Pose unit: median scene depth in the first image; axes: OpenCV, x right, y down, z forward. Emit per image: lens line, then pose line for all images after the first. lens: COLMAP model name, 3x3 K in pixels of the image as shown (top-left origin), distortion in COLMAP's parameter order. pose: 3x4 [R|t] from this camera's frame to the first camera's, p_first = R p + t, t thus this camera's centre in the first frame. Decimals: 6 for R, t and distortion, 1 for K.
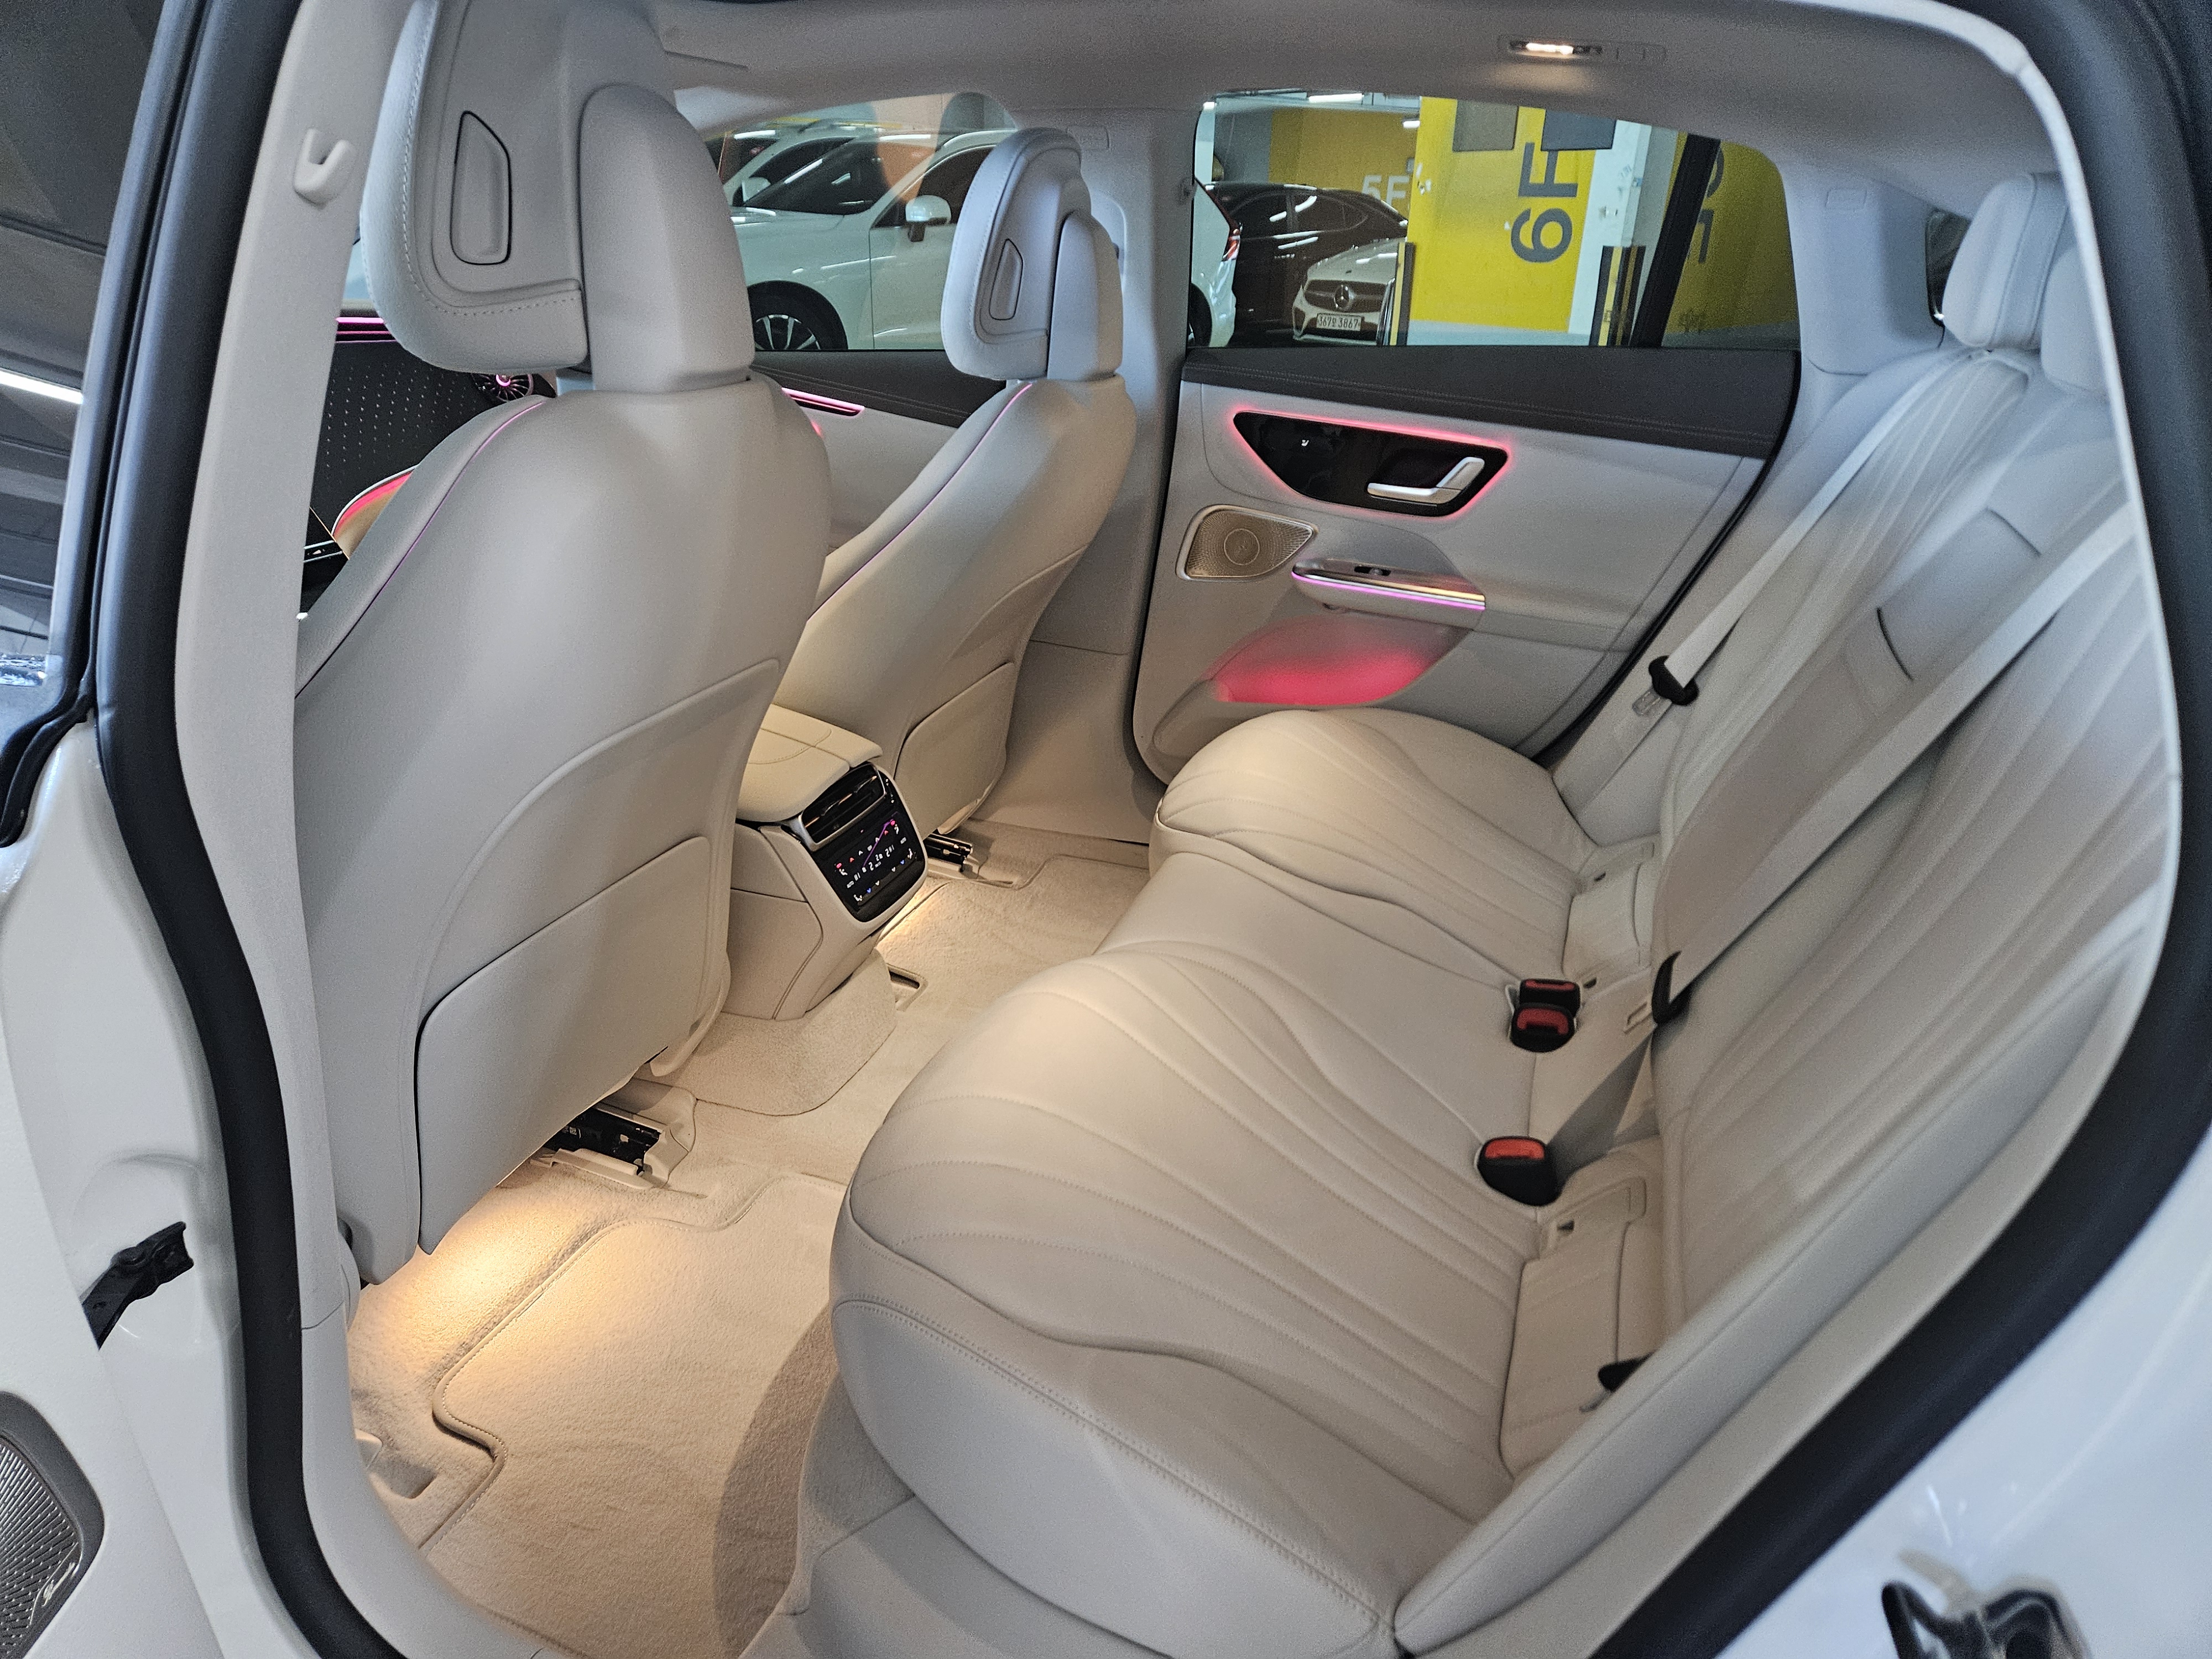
lens RADIAL K [[1478.3, 0, 1110.7], [0, 1478.3, 823.9], [0, 0, 1]] dist [0.085501, -0.063984]
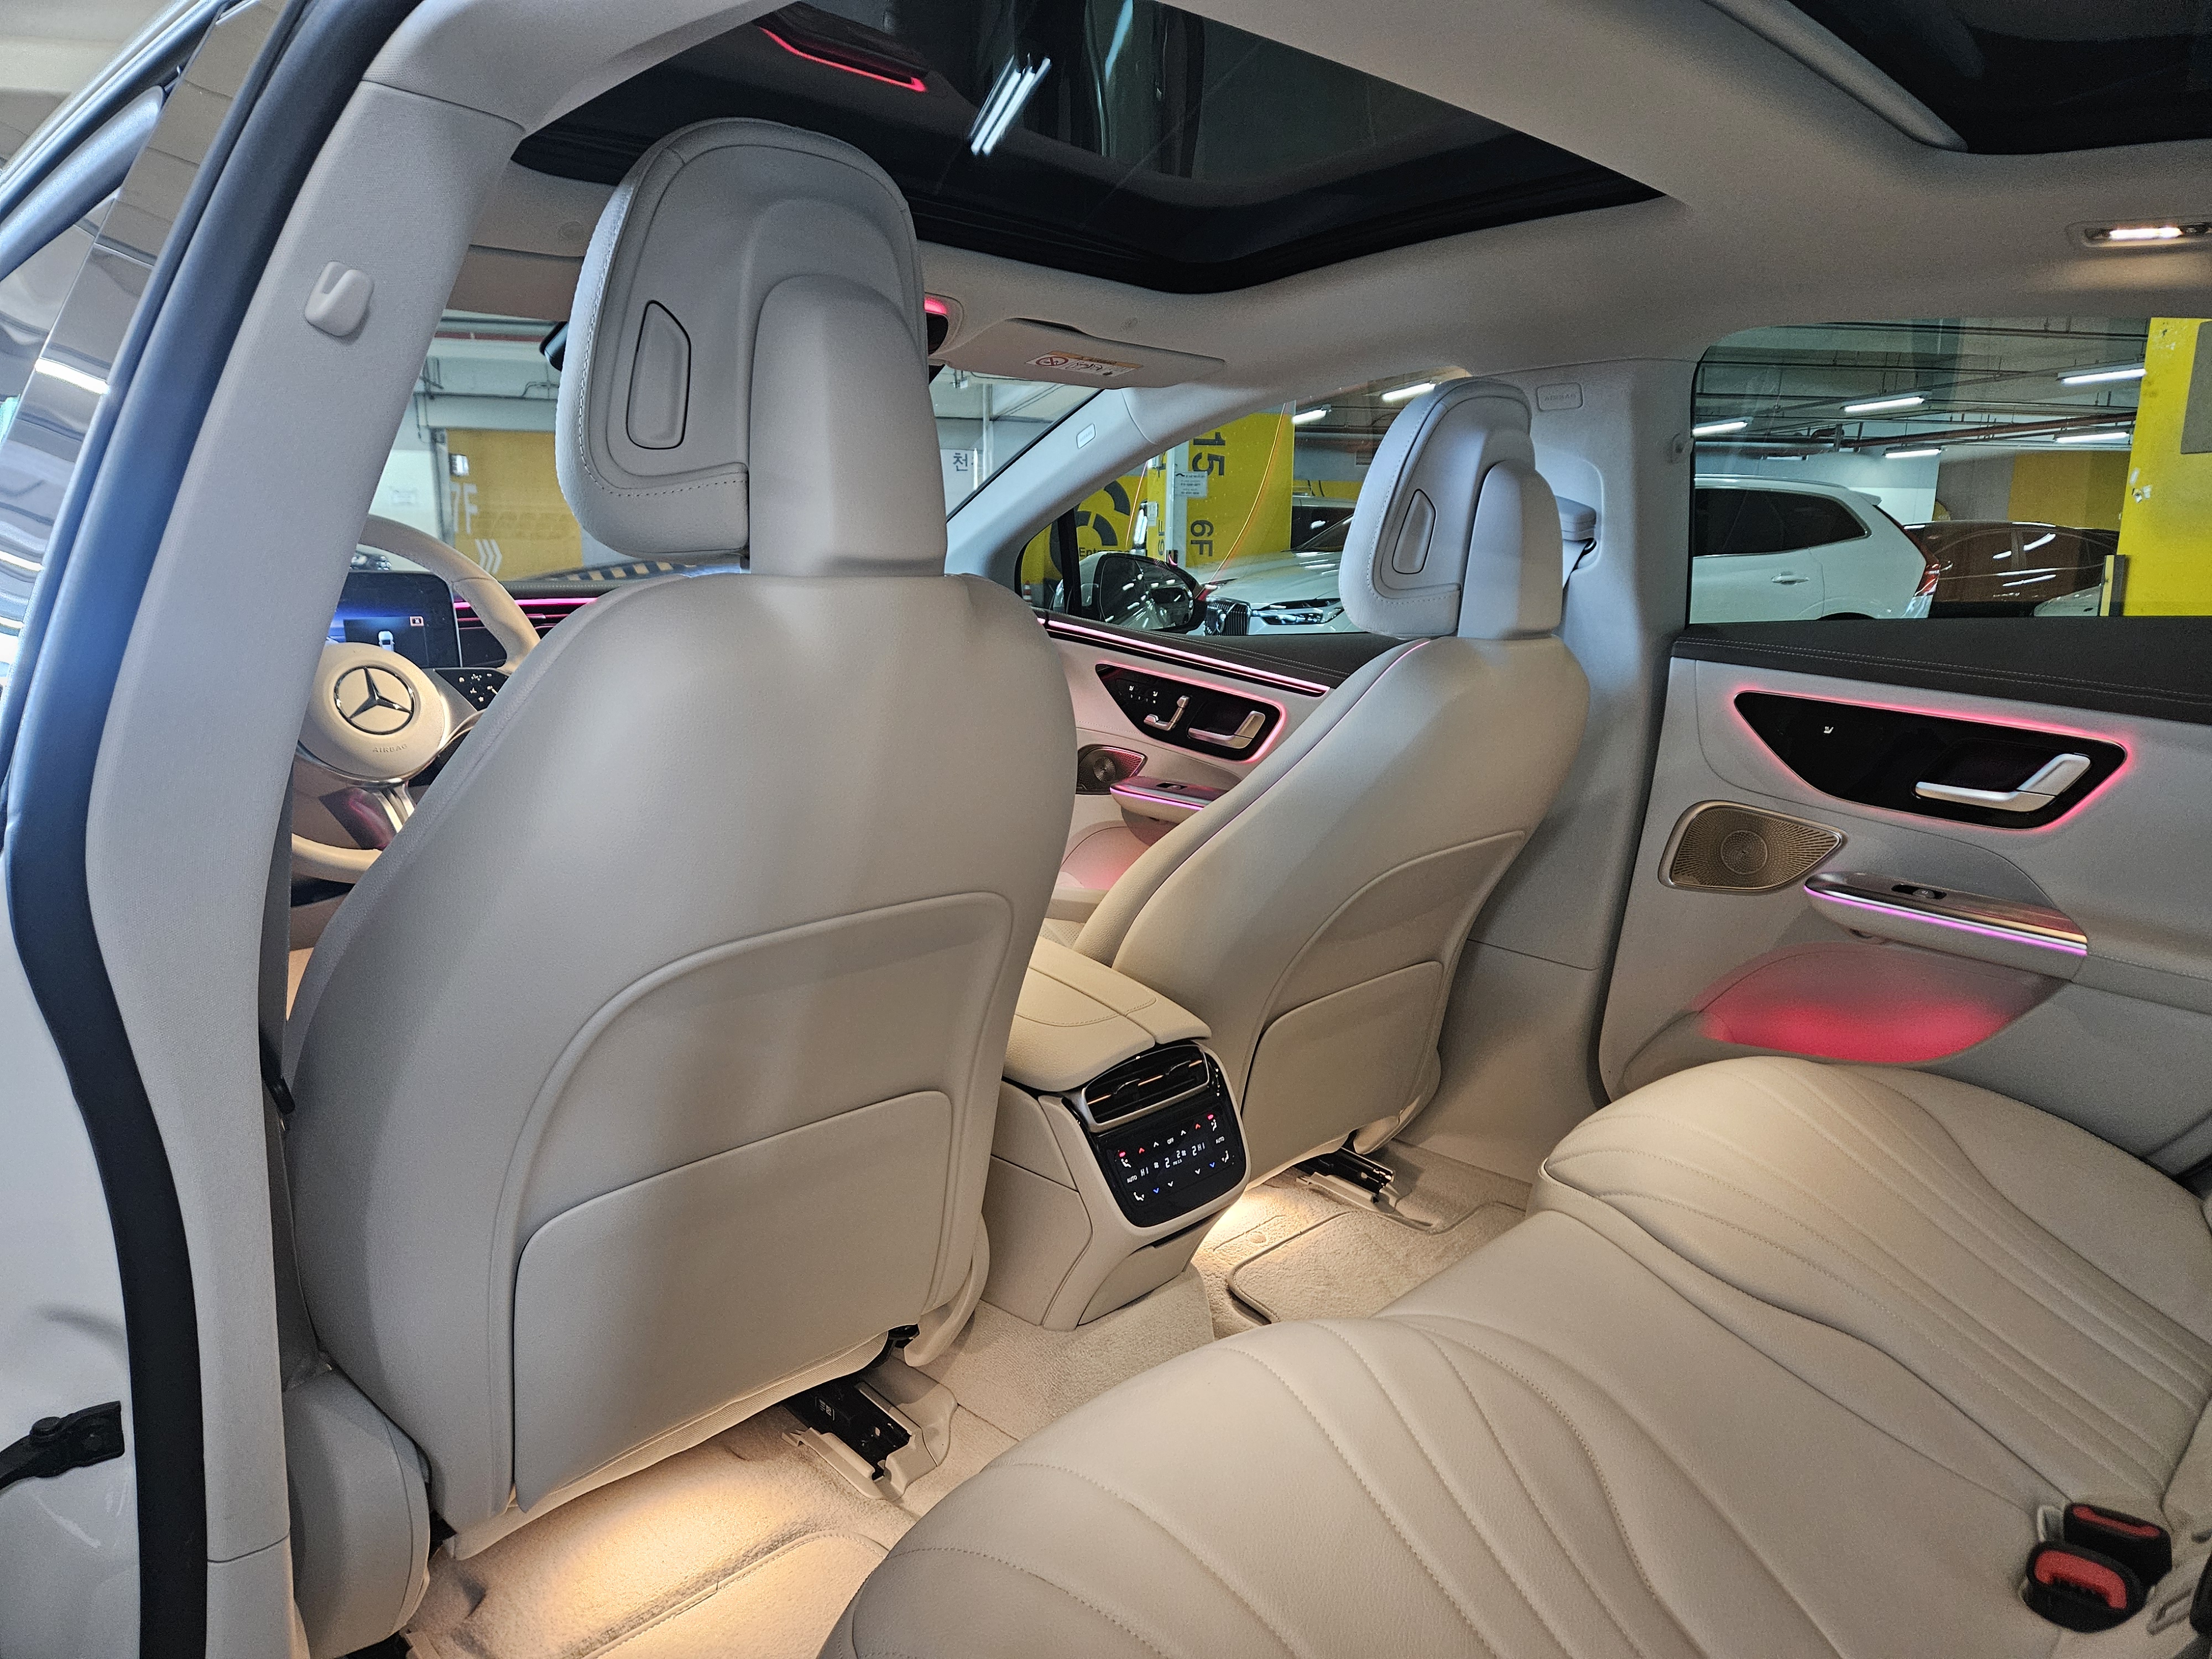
lens RADIAL K [[1443.5, 0, 1172.7], [0, 1443.5, 832.2], [0, 0, 1]] dist [0.072904, -0.053814]
pose [[0.905300, 0.057243, -0.420898, 0.175944], [-0.148807, 0.970825, -0.188030, 0.000051], [0.397855, 0.232856, 0.887406, 0.202255]]
